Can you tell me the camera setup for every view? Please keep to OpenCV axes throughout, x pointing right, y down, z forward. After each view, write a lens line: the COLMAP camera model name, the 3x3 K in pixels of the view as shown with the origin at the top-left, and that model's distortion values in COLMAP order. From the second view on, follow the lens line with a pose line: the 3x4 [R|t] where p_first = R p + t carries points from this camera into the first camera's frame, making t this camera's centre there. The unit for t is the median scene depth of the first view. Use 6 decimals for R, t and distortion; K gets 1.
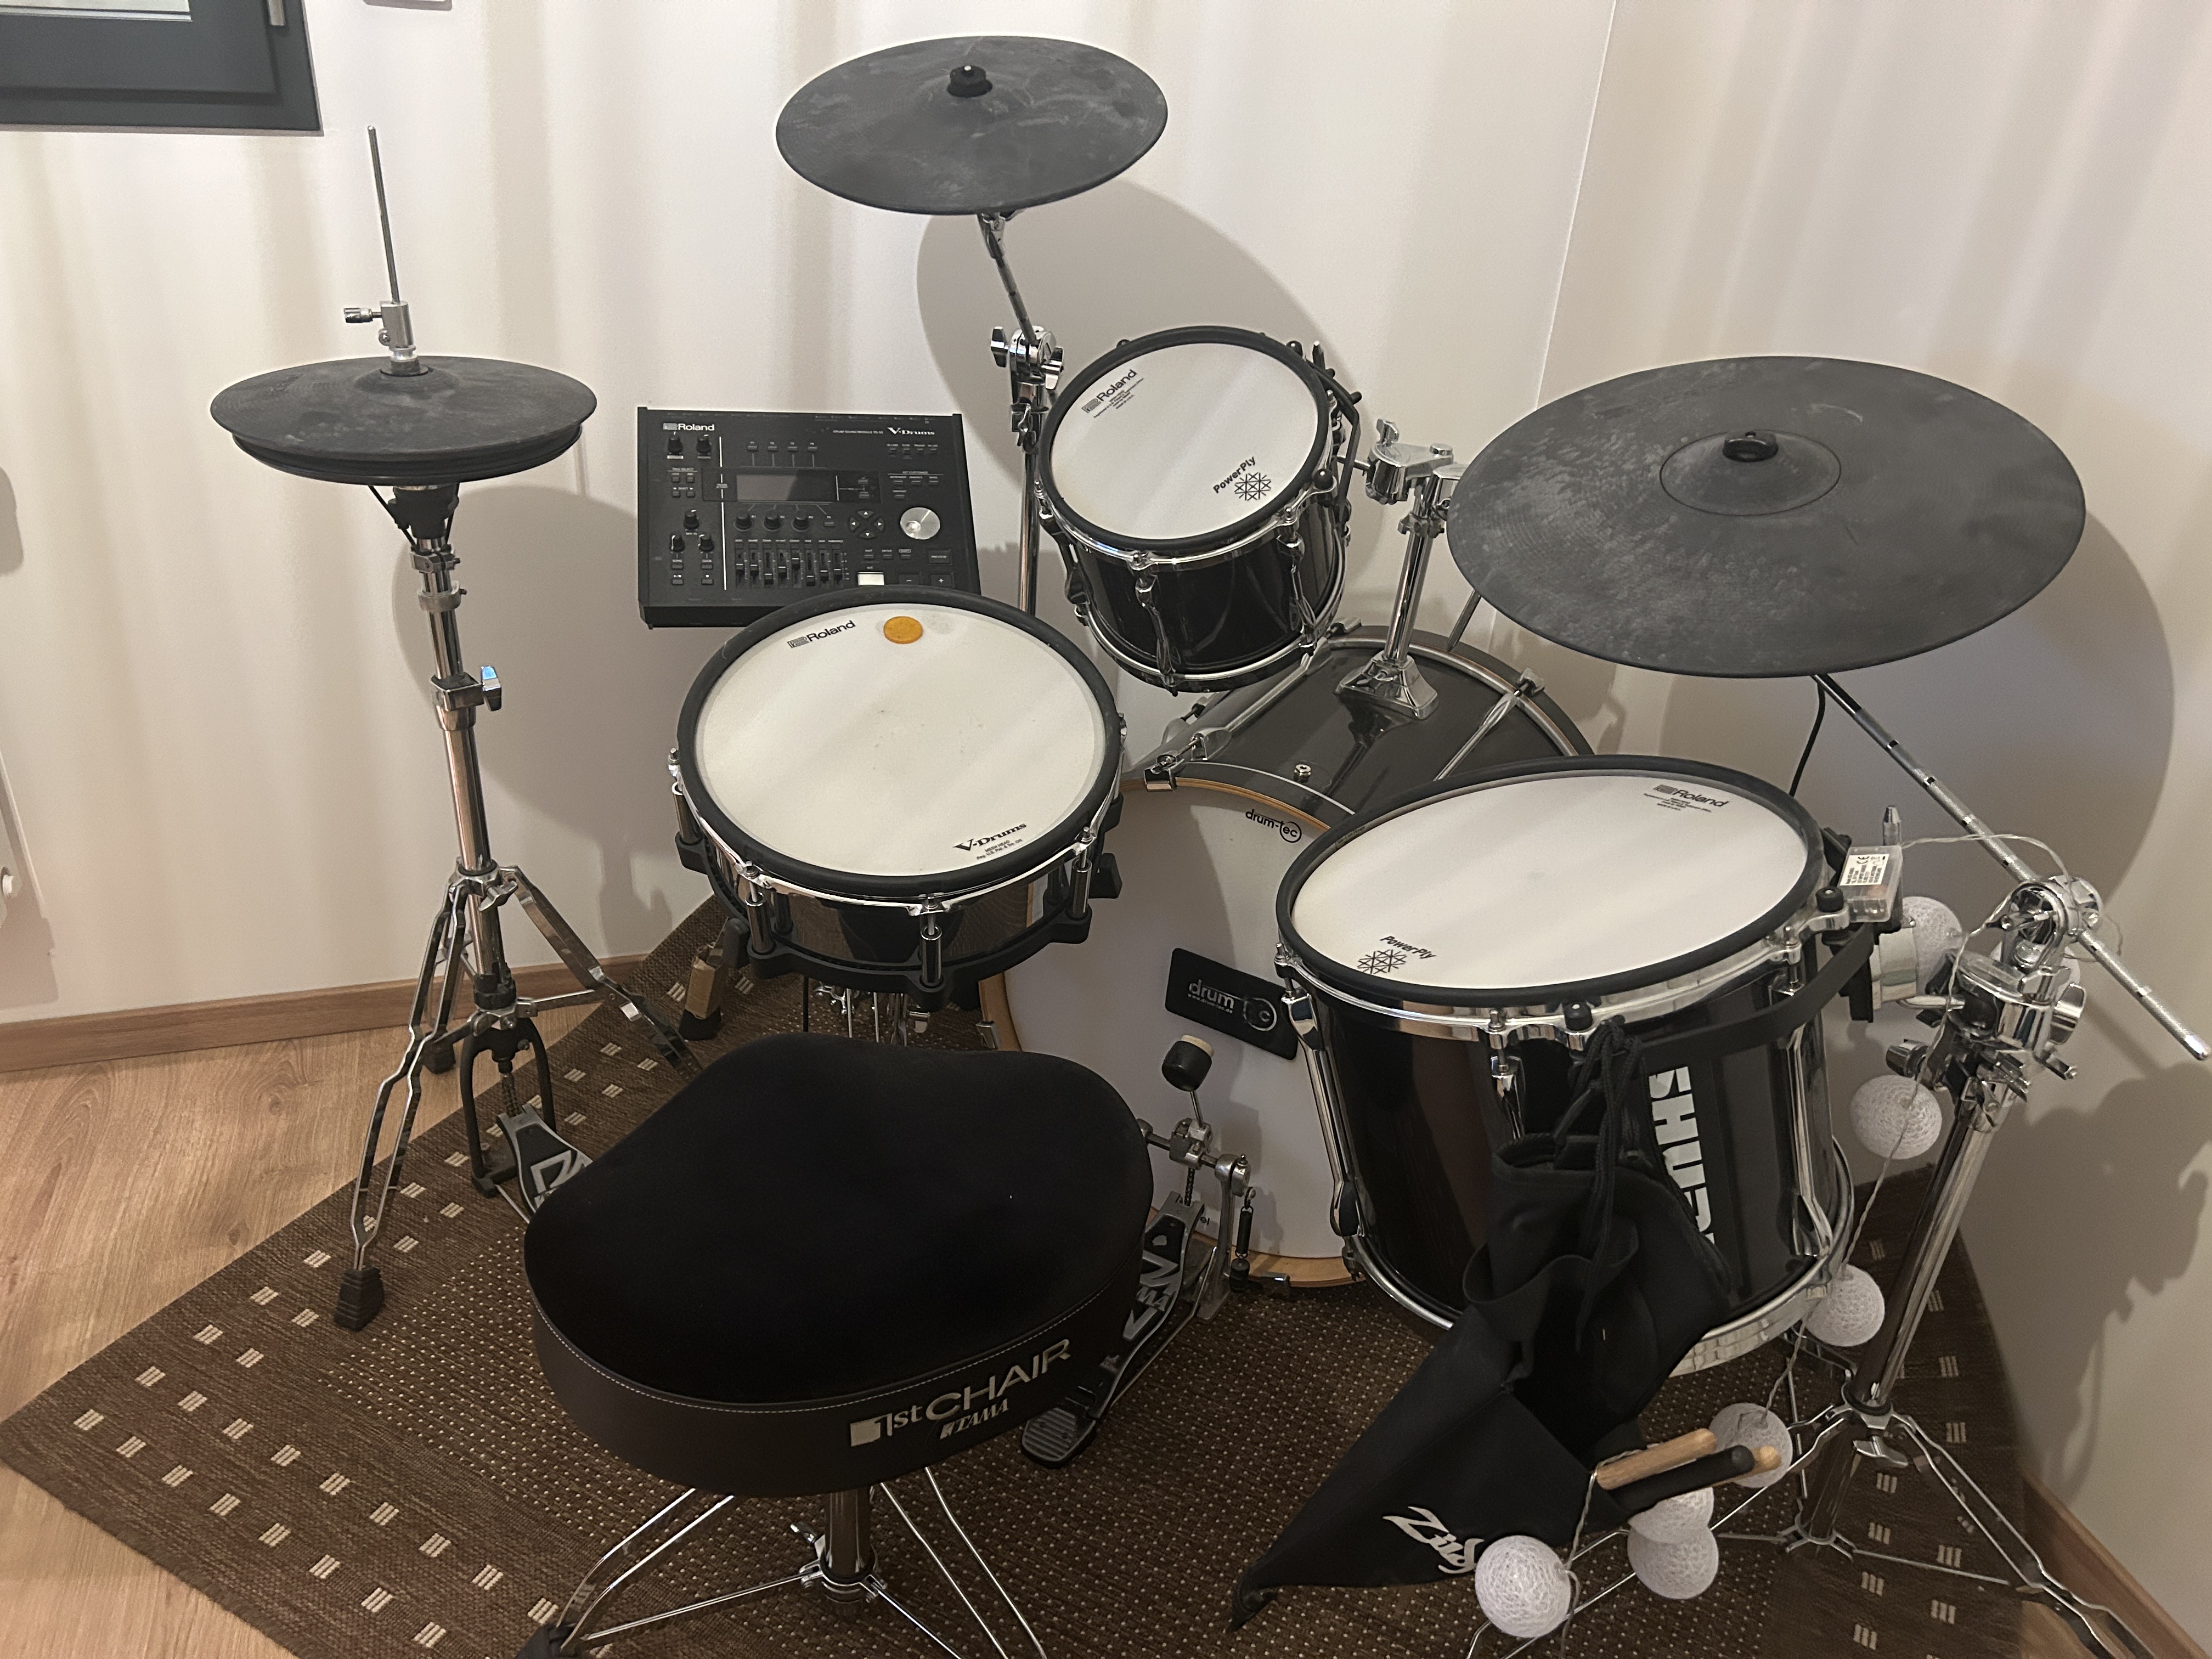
lens RADIAL K [[1682.0, 0, 1106.0], [0, 1682.0, 829.5], [0, 0, 1]] dist [0.094396, -0.099966]
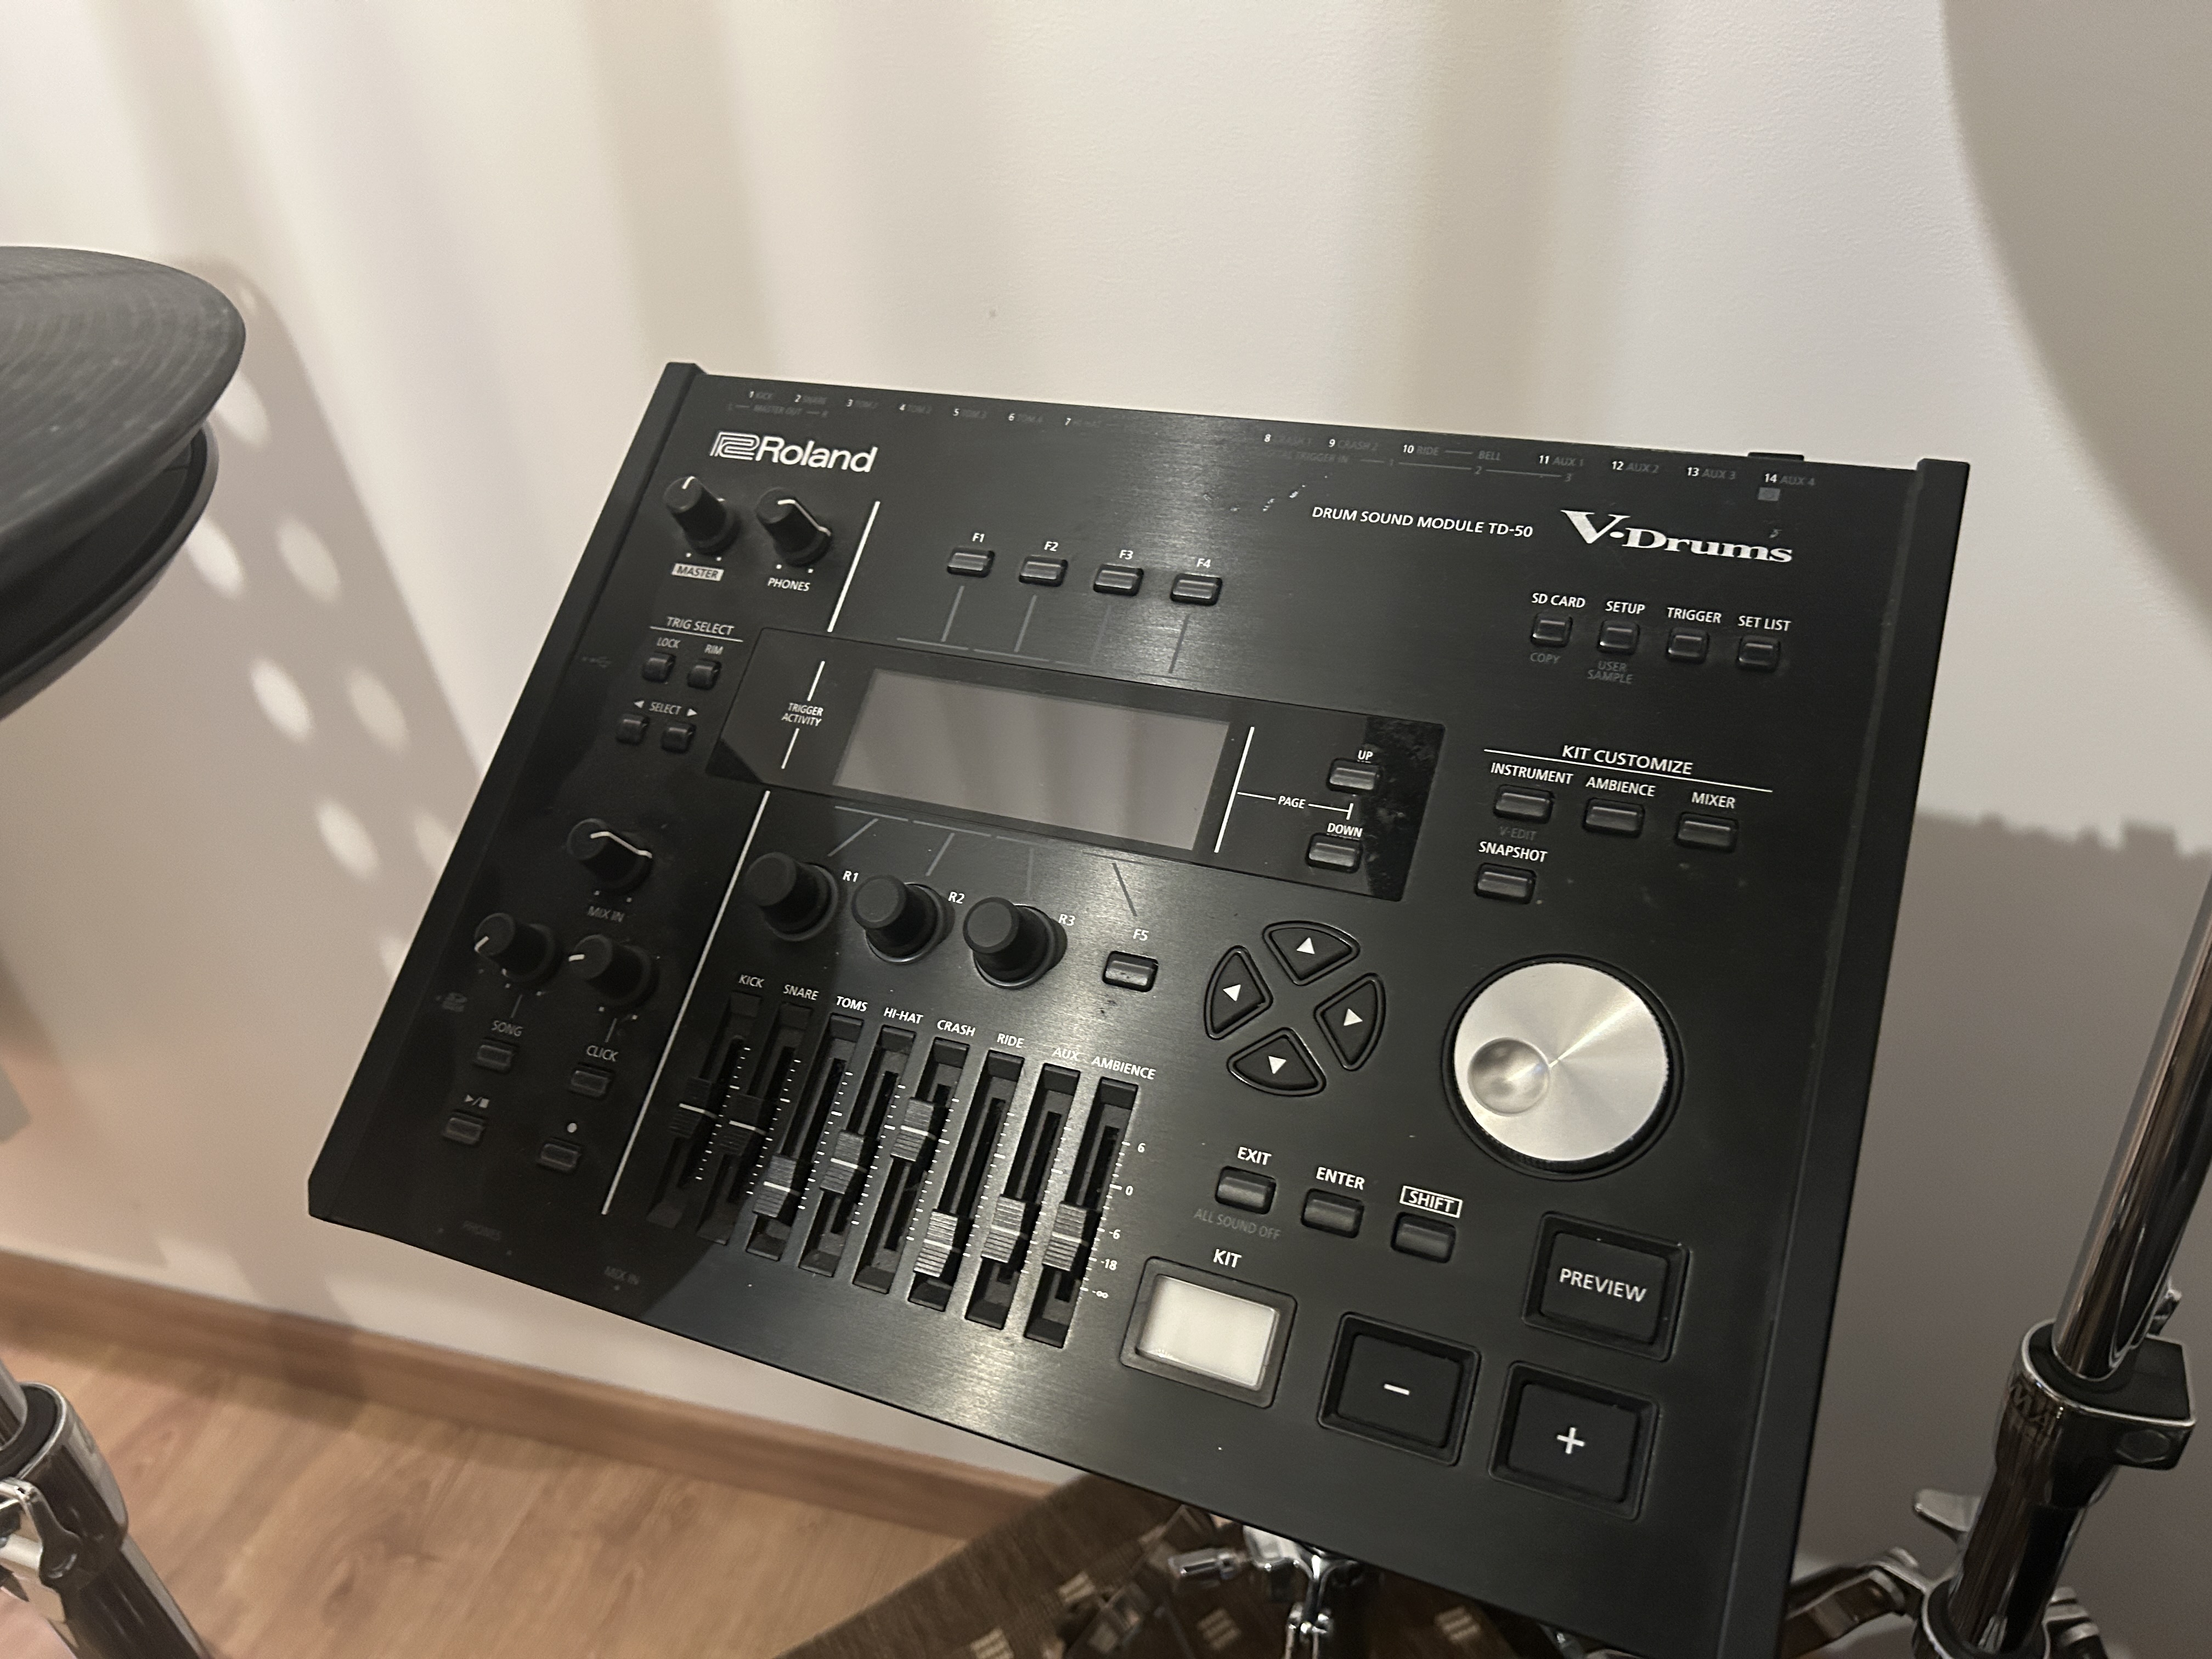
lens RADIAL K [[1684.8, 0, 1107.2], [0, 1684.8, 821.7], [0, 0, 1]] dist [0.097114, -0.243589]
pose [[0.811212, 0.211072, -0.545330, -0.056235], [-0.152195, 0.976652, 0.151617, -0.245136], [0.564599, -0.039997, 0.824395, 0.869855]]
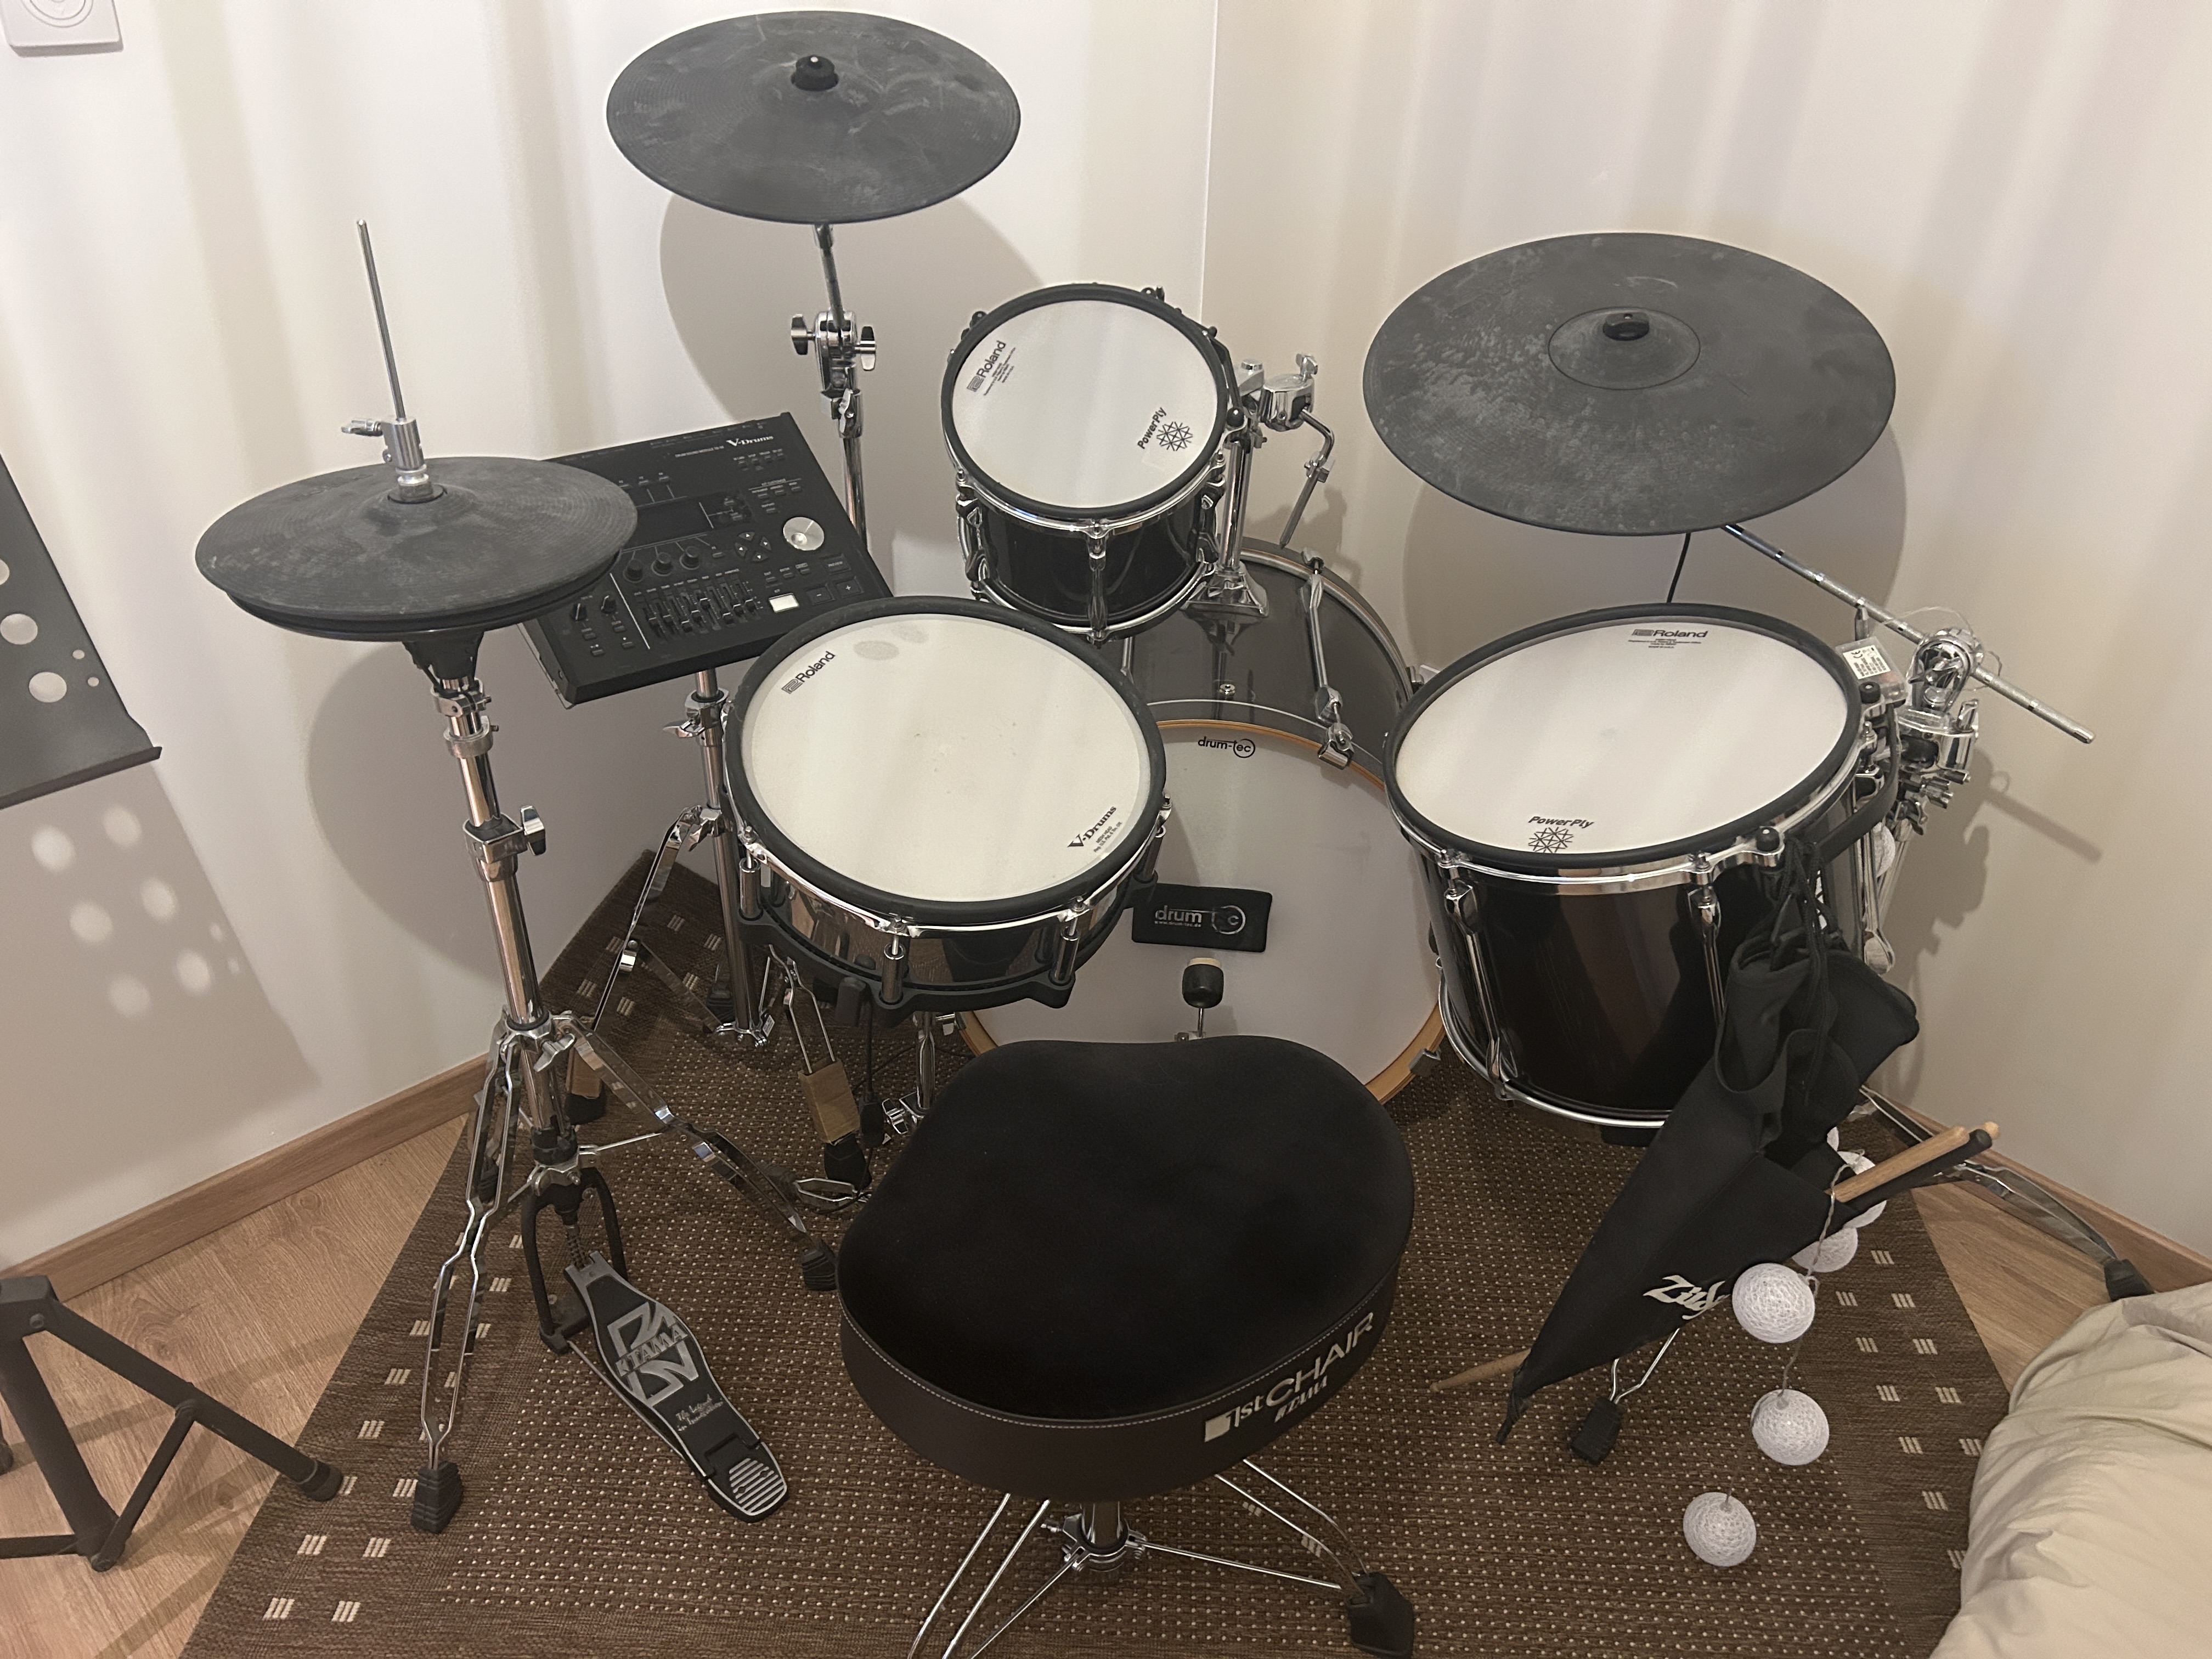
lens RADIAL K [[1683.8, 0, 1118.9], [0, 1683.8, 833.2], [0, 0, 1]] dist [0.084035, -0.076475]
pose [[0.900377, -0.268814, 0.342139, -0.346974], [0.242146, 0.962879, 0.119287, -0.094656], [-0.361505, -0.024555, 0.932047, 0.032108]]
